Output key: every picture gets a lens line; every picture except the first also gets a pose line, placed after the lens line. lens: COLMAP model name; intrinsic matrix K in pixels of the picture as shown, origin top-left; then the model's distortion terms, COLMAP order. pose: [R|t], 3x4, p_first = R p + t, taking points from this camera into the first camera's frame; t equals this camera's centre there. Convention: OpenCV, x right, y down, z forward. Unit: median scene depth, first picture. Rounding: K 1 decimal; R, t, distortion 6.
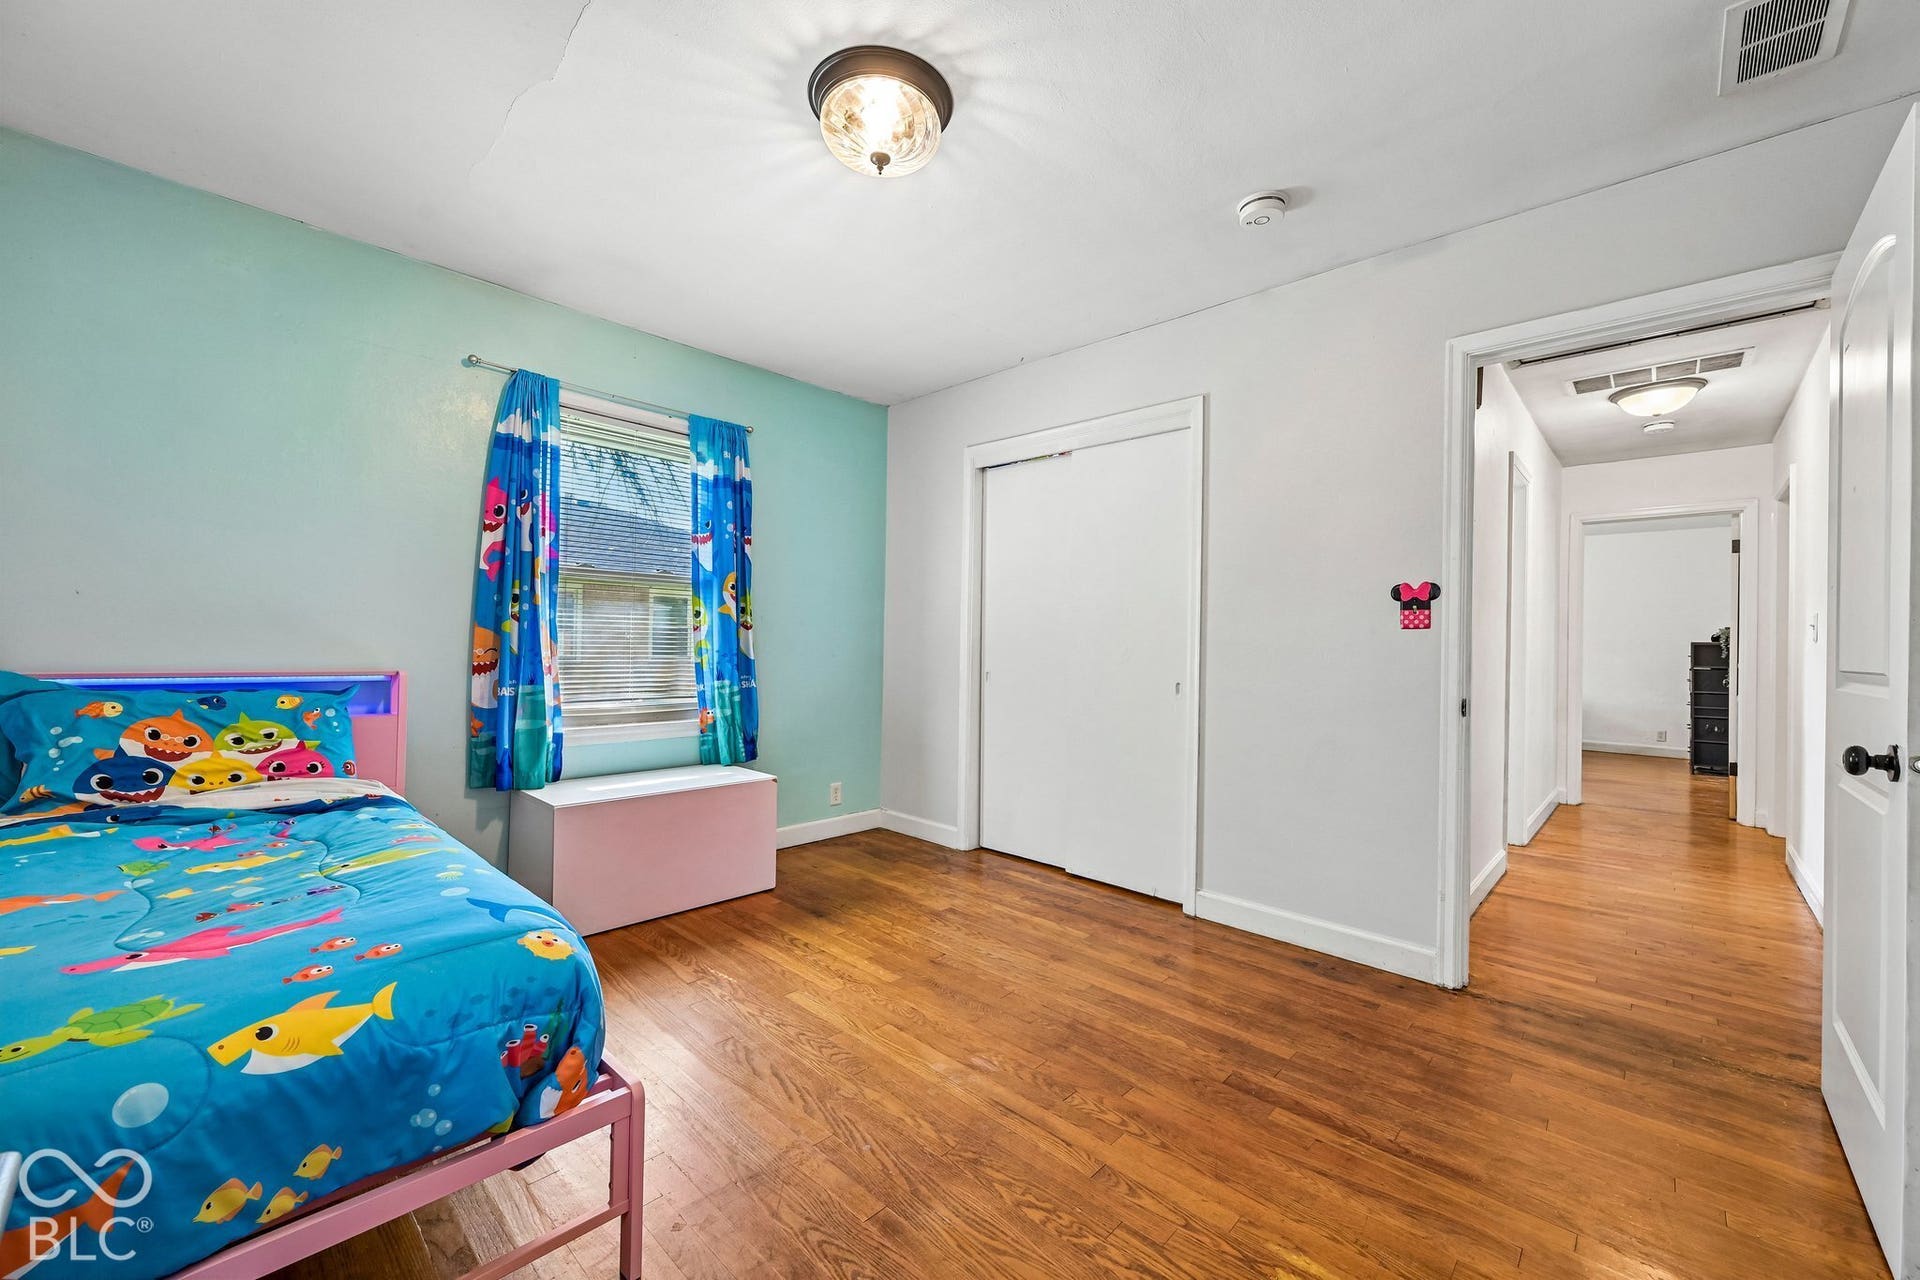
lens RADIAL K [[753.8, 0, 962.6], [0, 753.8, 639.1], [0, 0, 1]] dist [-0.001564, 0.001183]
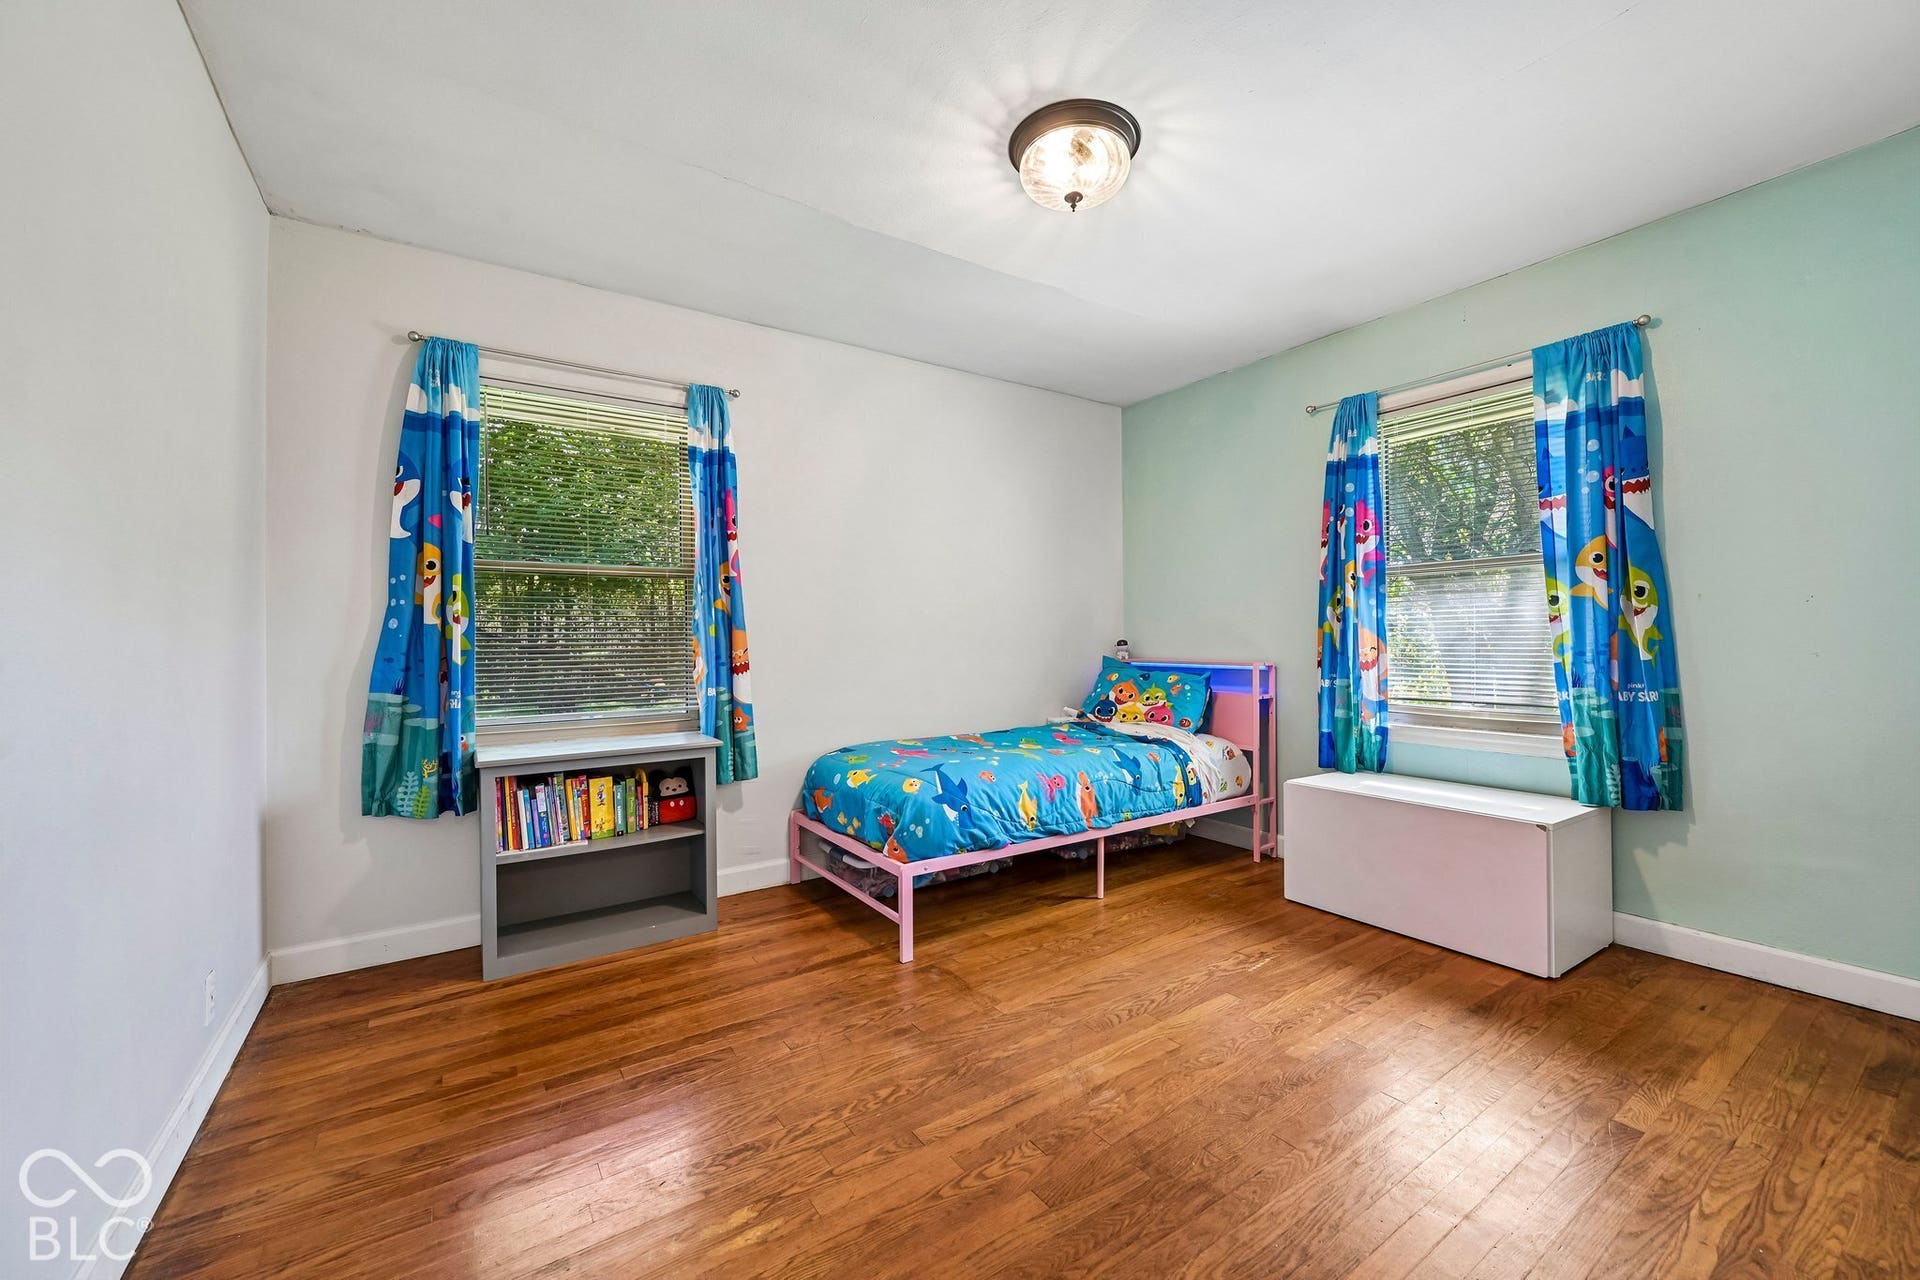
lens RADIAL K [[753.8, 0, 963.3], [0, 753.8, 640.7], [0, 0, 1]] dist [-0.001564, 0.001183]
pose [[-0.217356, -0.014668, -0.975982, 0.643774], [0.012736, 0.999759, -0.017861, 0.017367], [0.976009, -0.016313, -0.217117, 0.697276]]
